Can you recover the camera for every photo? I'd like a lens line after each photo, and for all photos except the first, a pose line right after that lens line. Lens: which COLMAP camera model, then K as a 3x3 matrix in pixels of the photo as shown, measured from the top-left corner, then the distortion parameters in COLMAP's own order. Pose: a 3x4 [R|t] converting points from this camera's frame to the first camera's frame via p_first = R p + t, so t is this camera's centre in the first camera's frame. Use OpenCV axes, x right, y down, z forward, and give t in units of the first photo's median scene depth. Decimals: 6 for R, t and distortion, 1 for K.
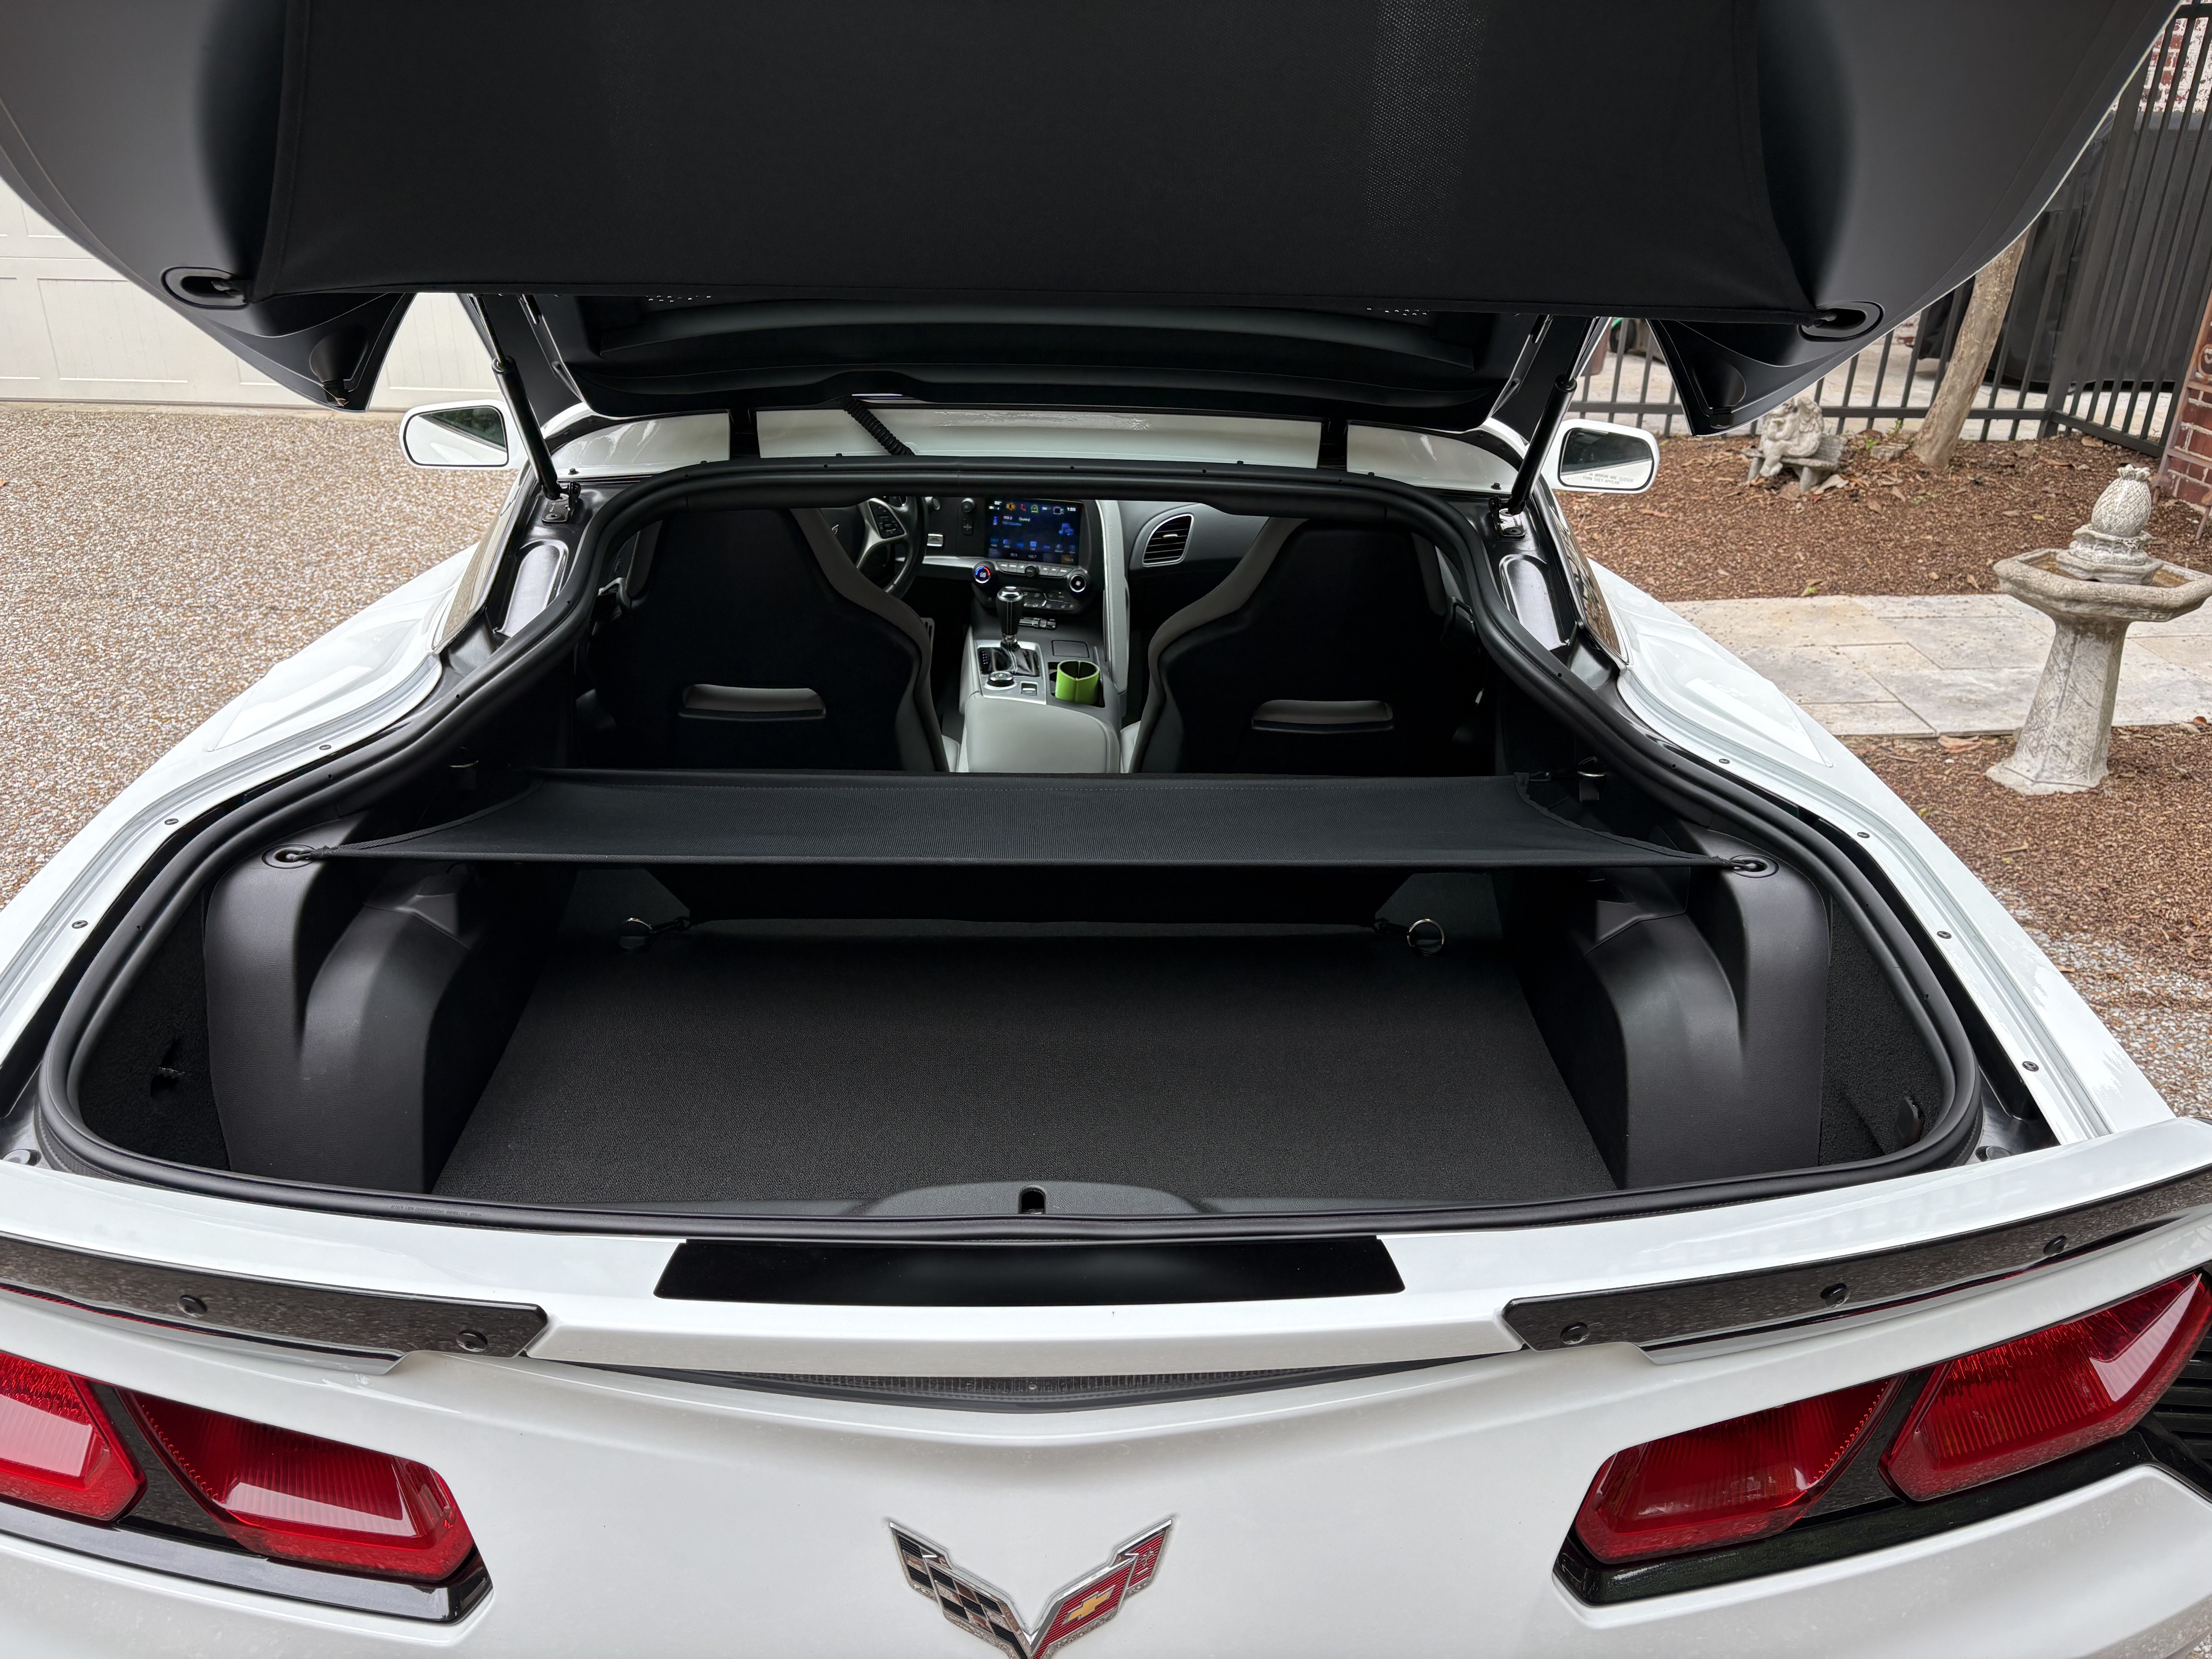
lens RADIAL K [[1658.8, 0, 1106.0], [0, 1658.8, 829.5], [0, 0, 1]] dist [0.091661, -0.115864]
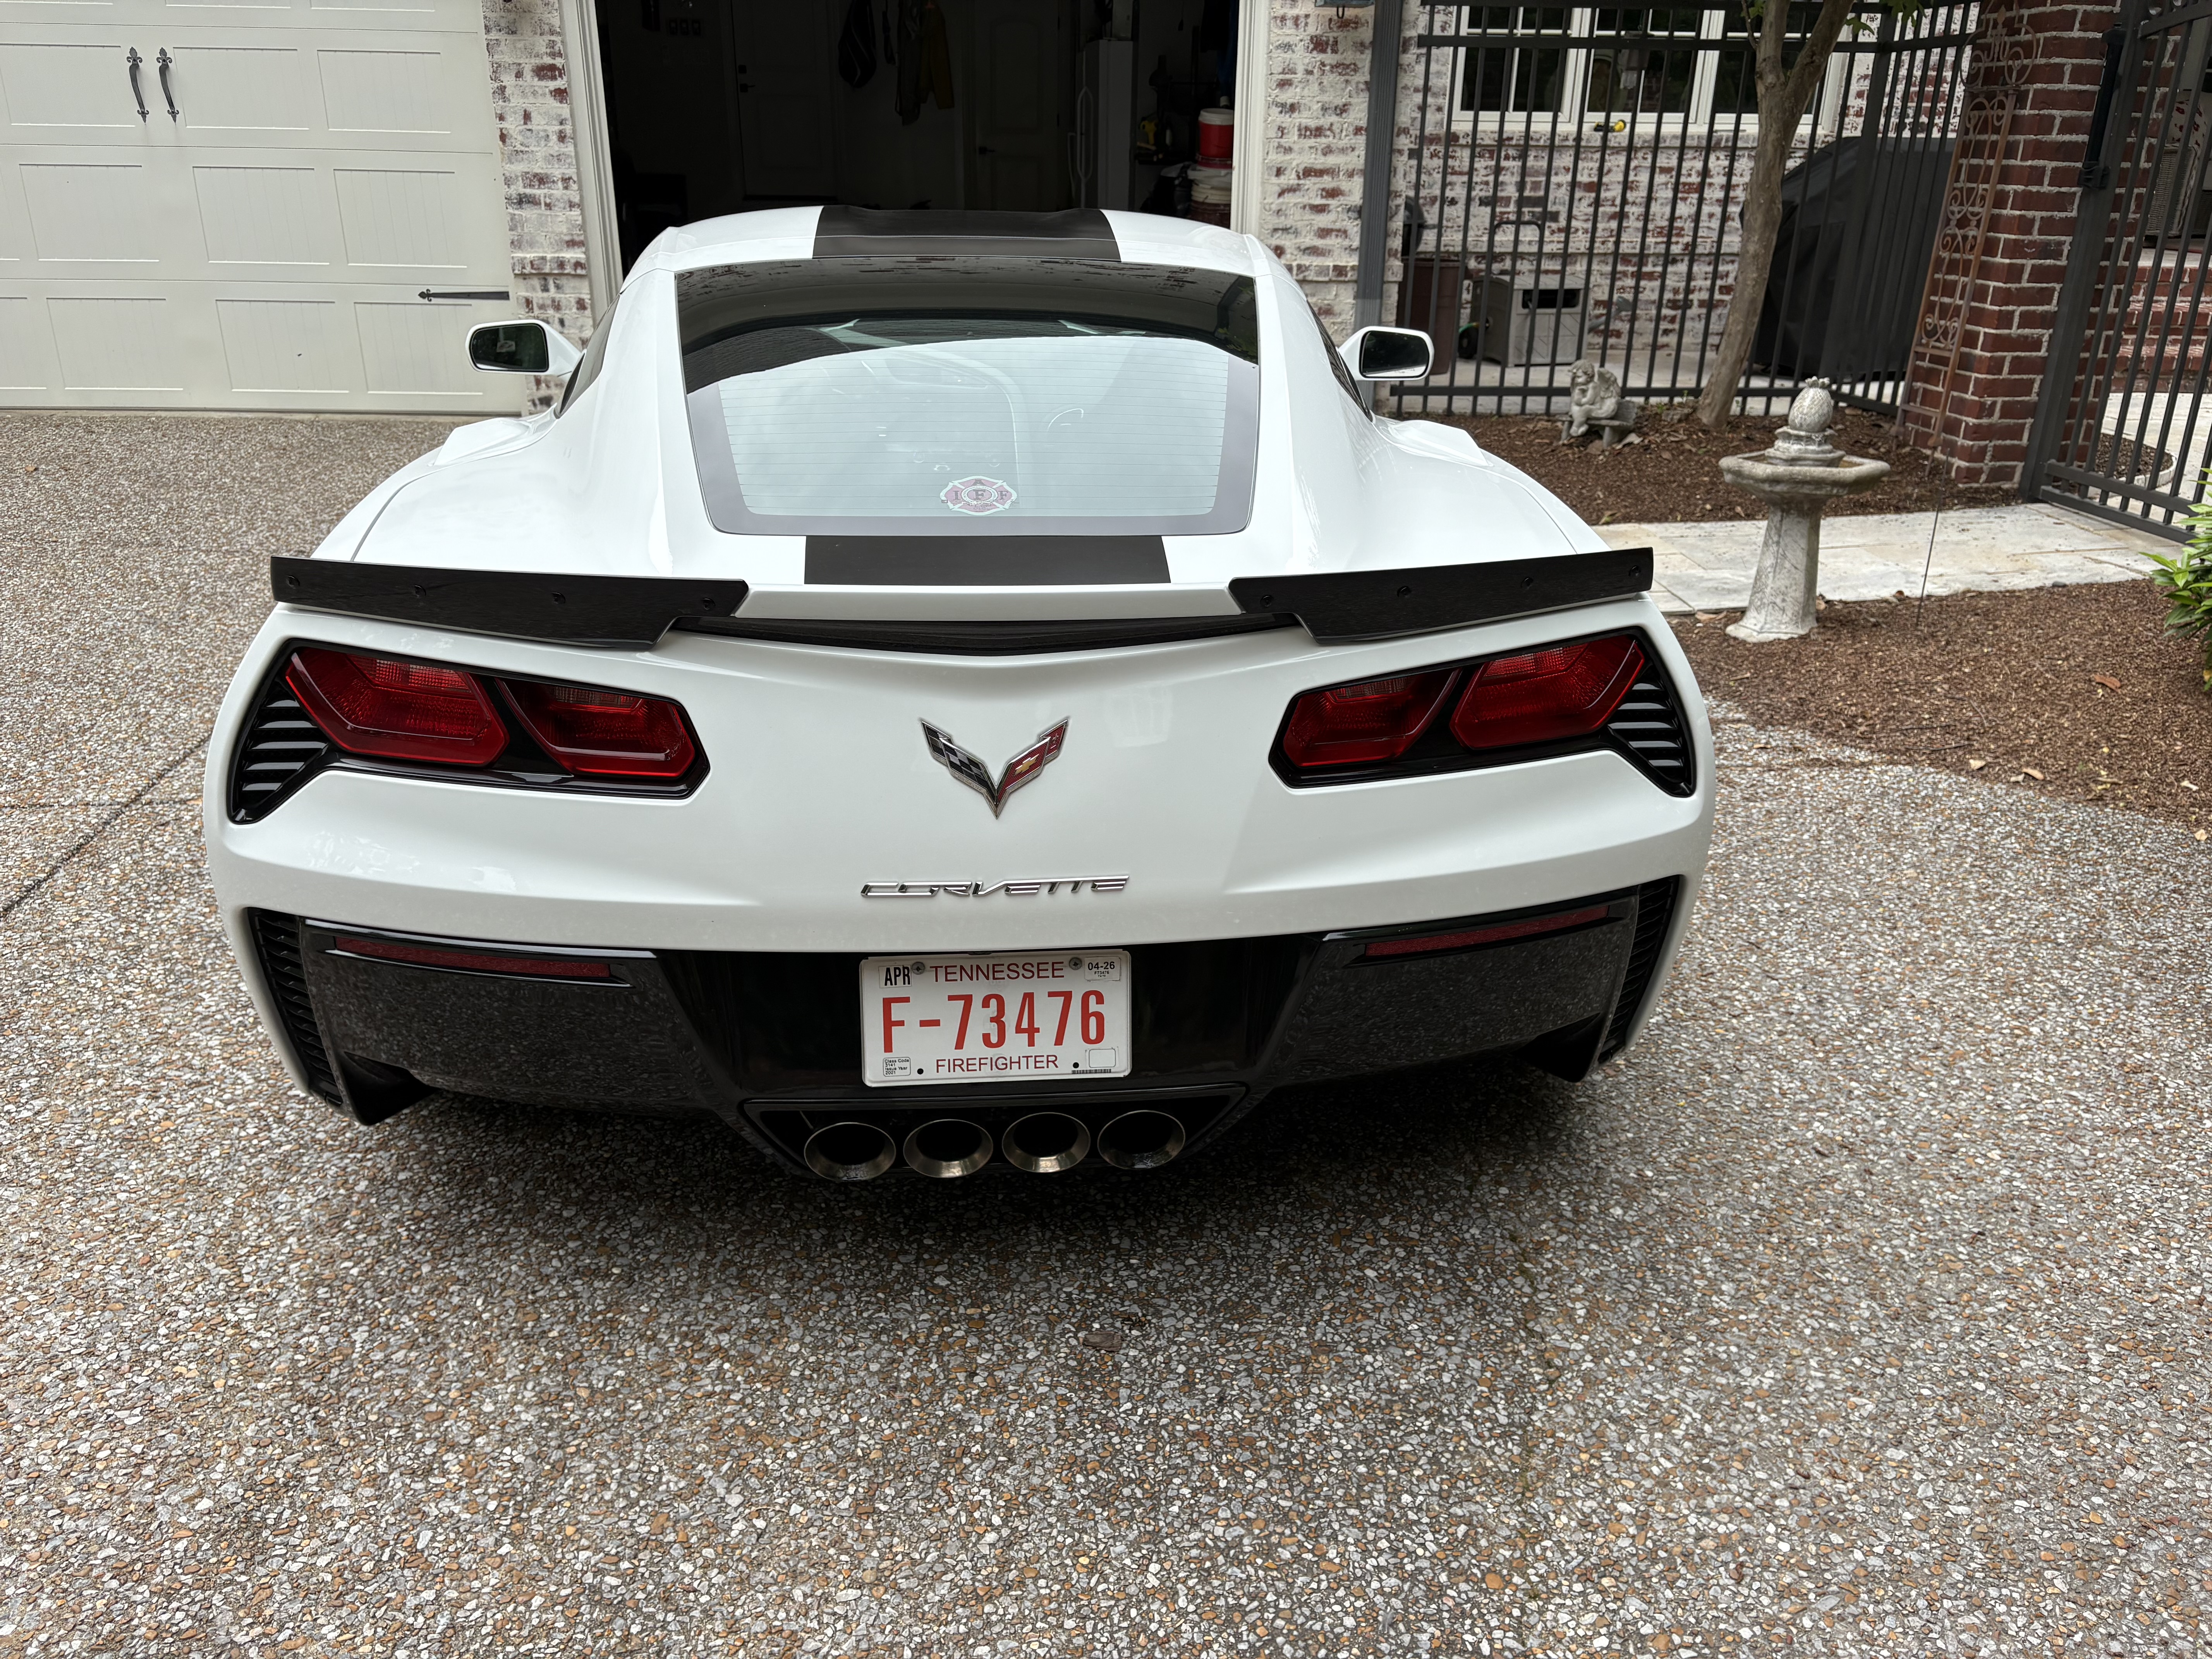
lens RADIAL K [[1676.3, 0, 1106.0], [0, 1676.3, 829.5], [0, 0, 1]] dist [0.051458, -0.069775]
pose [[0.998354, -0.027984, 0.050057, -0.004440], [0.029991, 0.998758, -0.039789, 0.159685], [-0.048881, 0.041225, 0.997953, -0.236509]]
